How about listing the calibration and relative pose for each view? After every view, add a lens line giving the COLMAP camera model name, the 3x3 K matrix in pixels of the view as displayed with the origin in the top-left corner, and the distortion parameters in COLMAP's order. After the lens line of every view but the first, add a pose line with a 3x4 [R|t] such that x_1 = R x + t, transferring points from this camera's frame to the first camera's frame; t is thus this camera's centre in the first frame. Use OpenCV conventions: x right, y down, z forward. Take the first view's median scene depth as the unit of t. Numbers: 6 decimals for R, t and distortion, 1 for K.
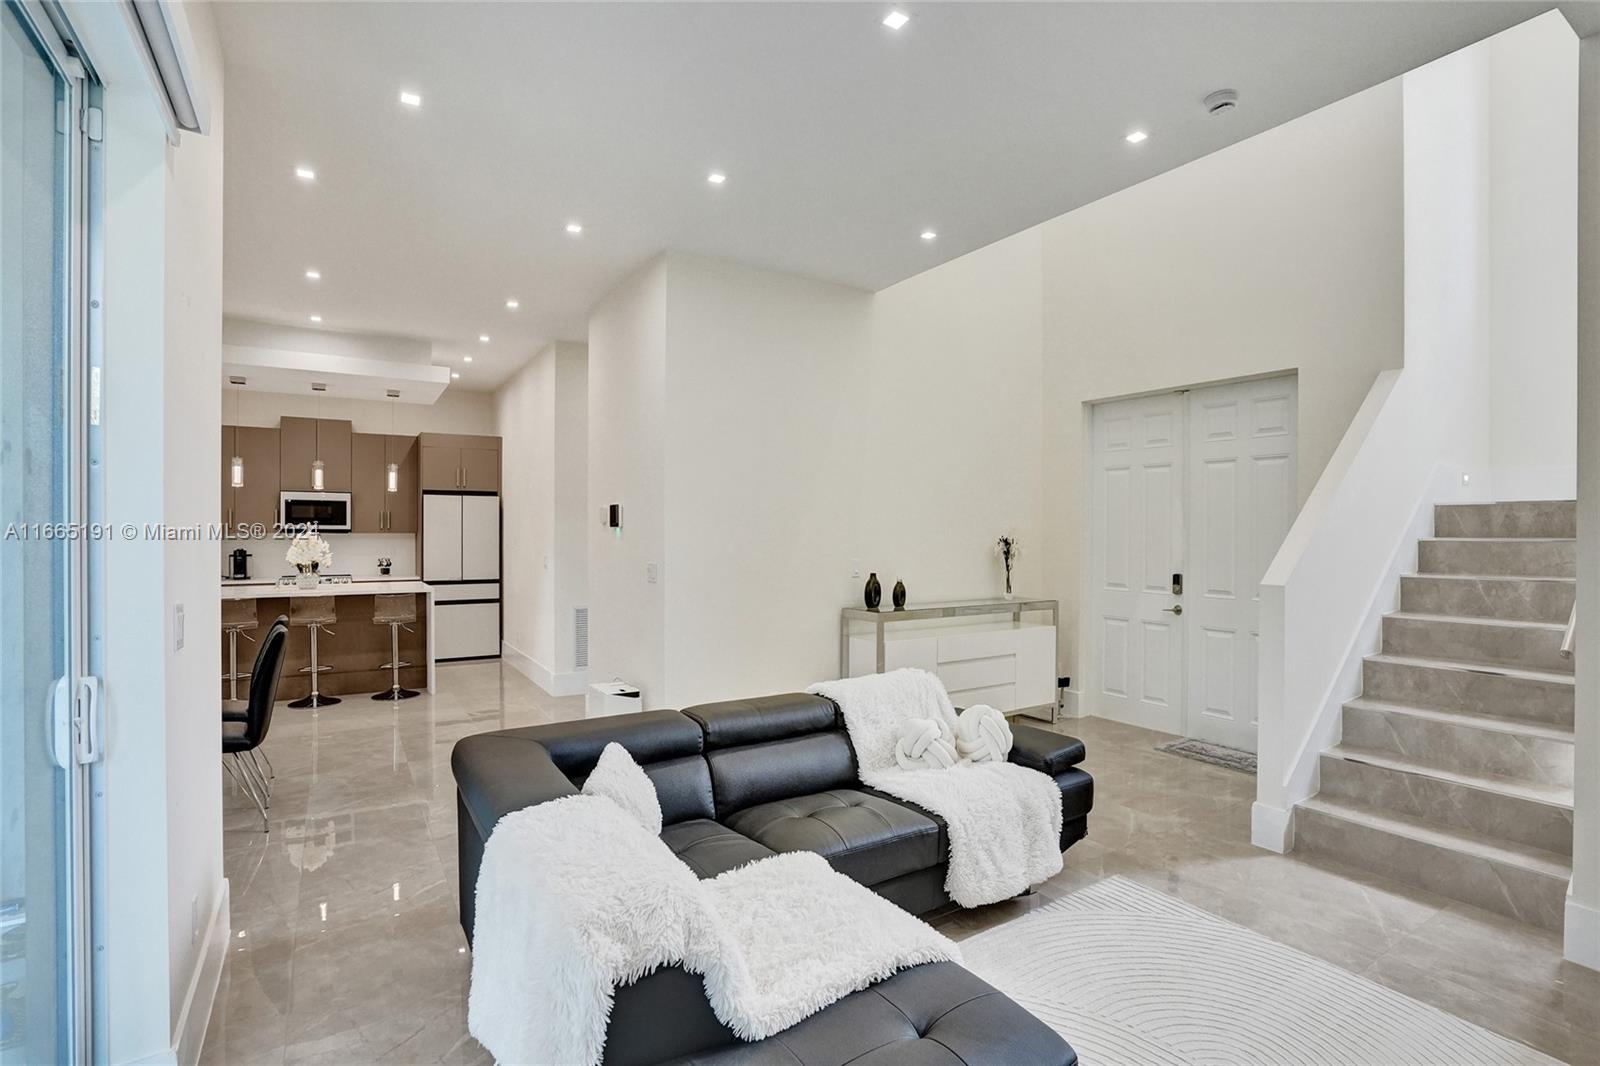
lens RADIAL K [[762.1, 0, 801.1], [0, 762.1, 527.3], [0, 0, 1]] dist [-0.071242, 0.025984]
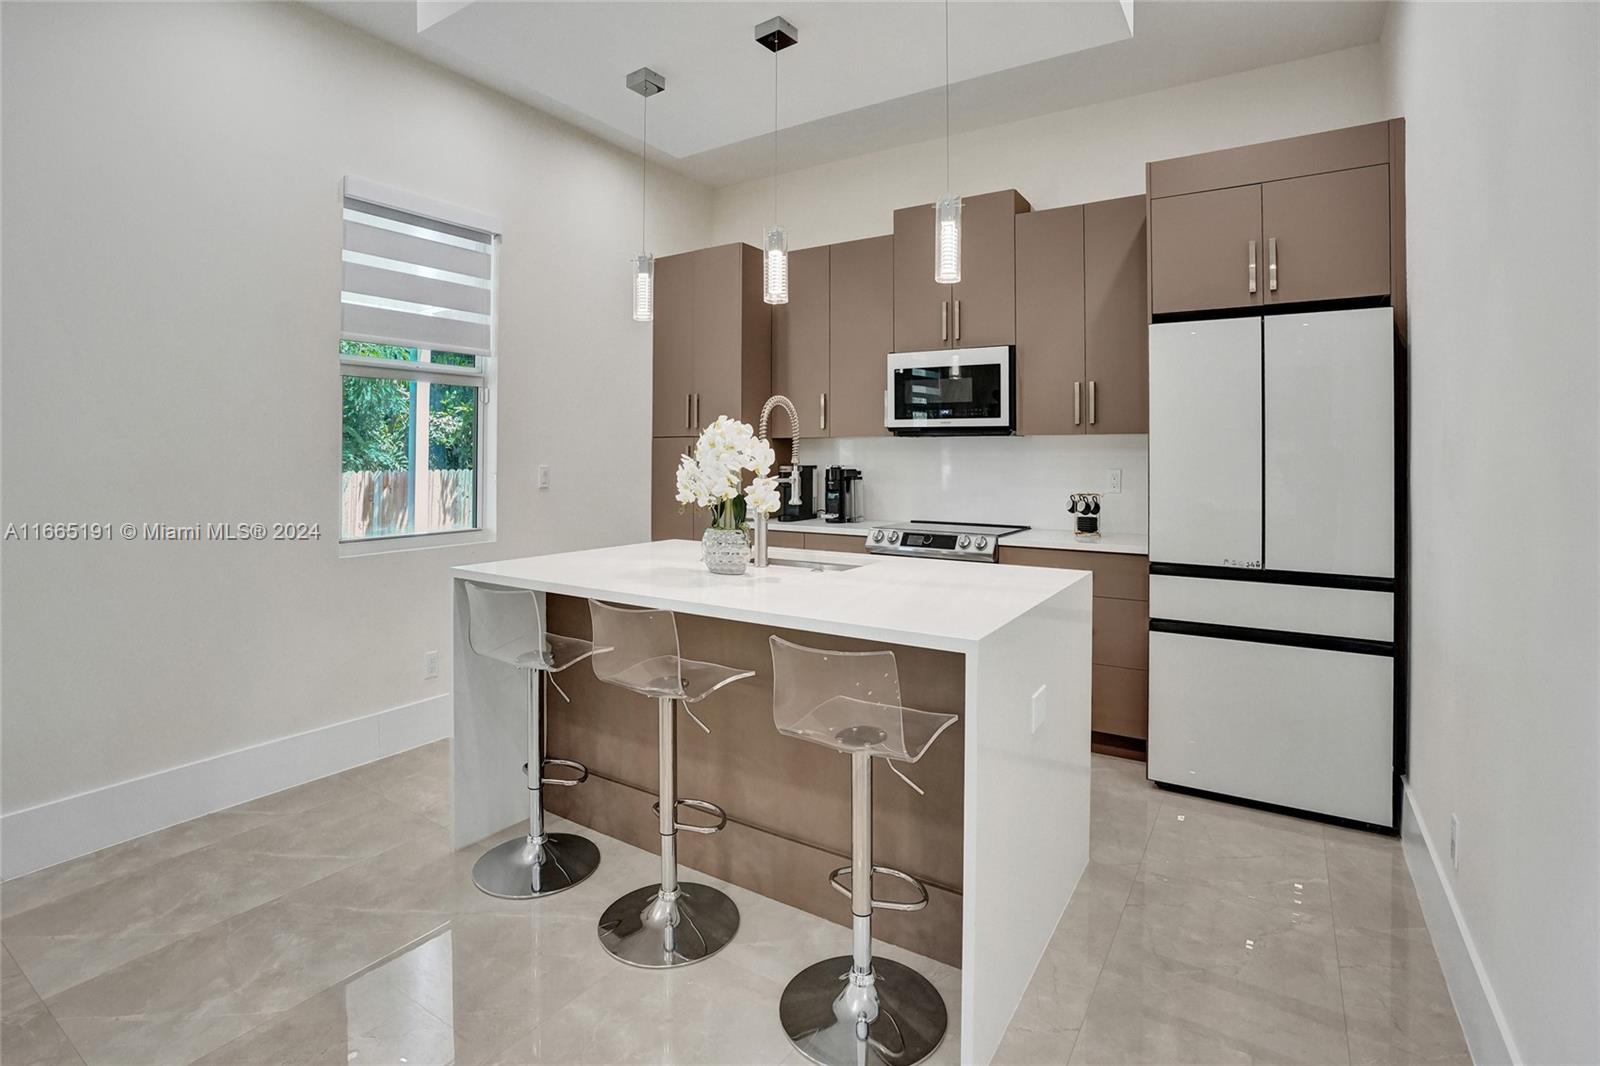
lens RADIAL K [[784.0, 0, 802.0], [0, 784.0, 452.0], [0, 0, 1]] dist [-0.026931, 0.000156]
pose [[0.419757, -0.002471, -0.907633, -0.229203], [0.005759, 0.999983, -0.000059, 0.017285], [0.907618, -0.005202, 0.419765, 0.684681]]
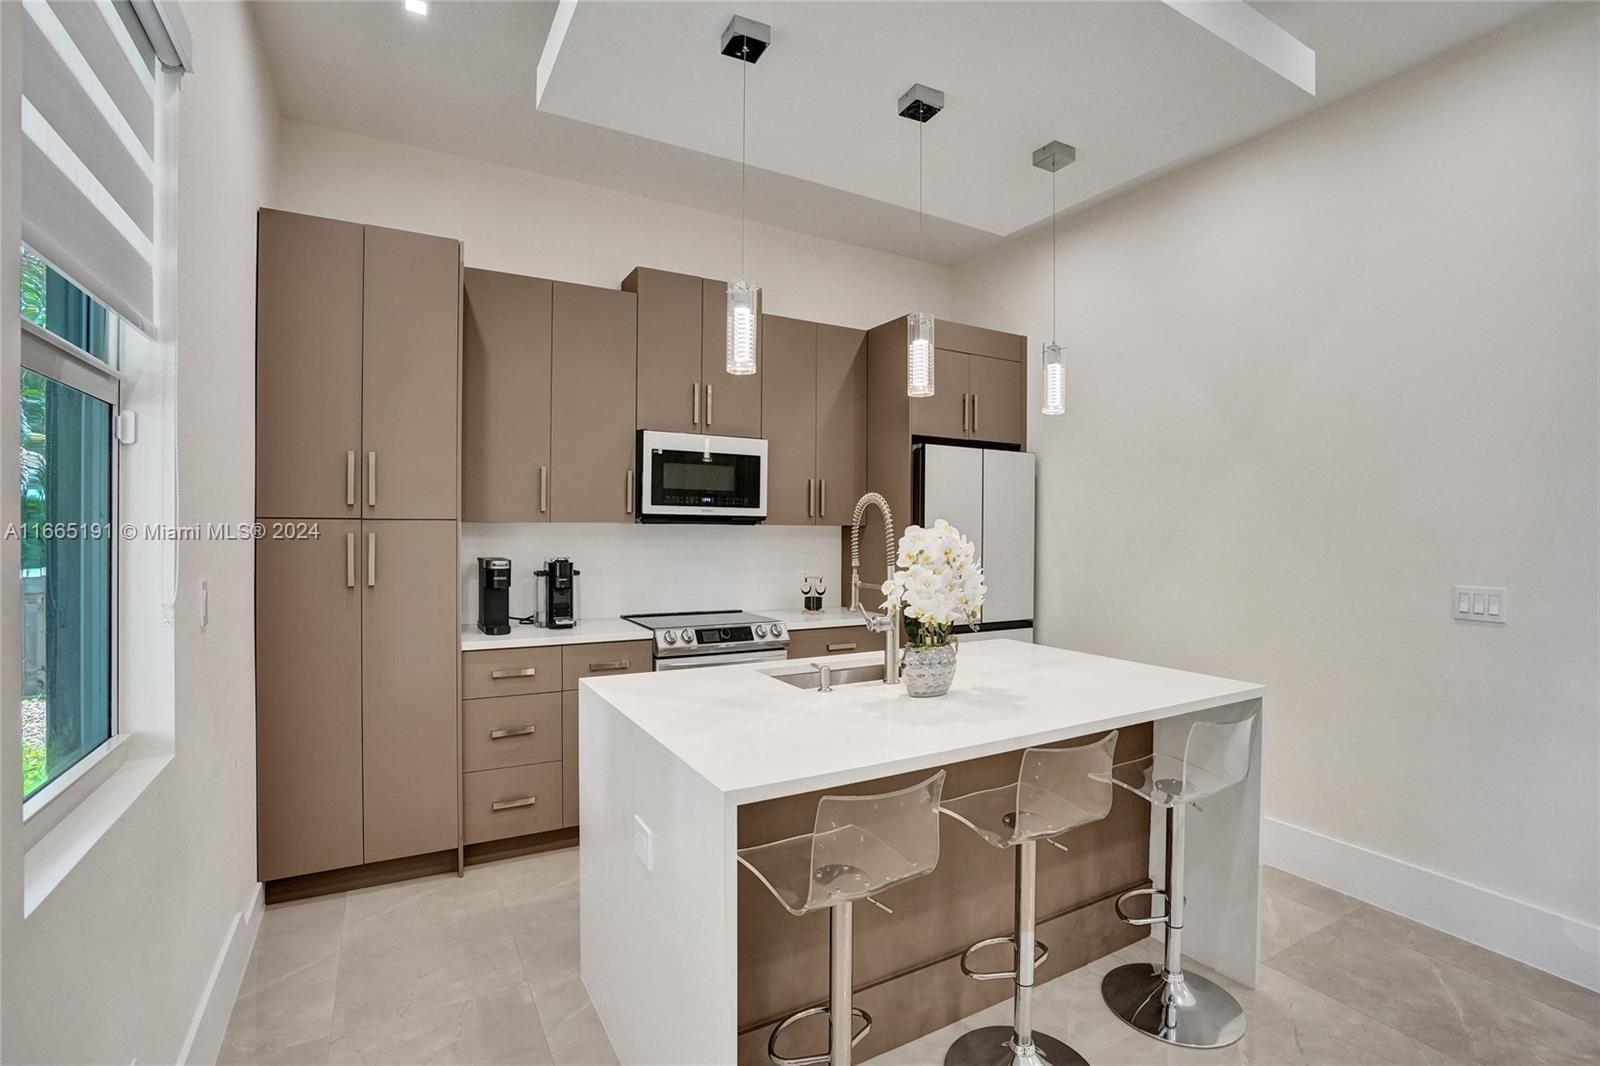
lens RADIAL K [[753.7, 0, 809.9], [0, 753.7, 539.2], [0, 0, 1]] dist [-0.053284, 0.025818]
pose [[0.998908, 0.010632, -0.045499, -0.551012], [-0.009313, 0.999533, 0.029110, 0.002802], [0.045787, -0.028654, 0.998540, 0.523640]]
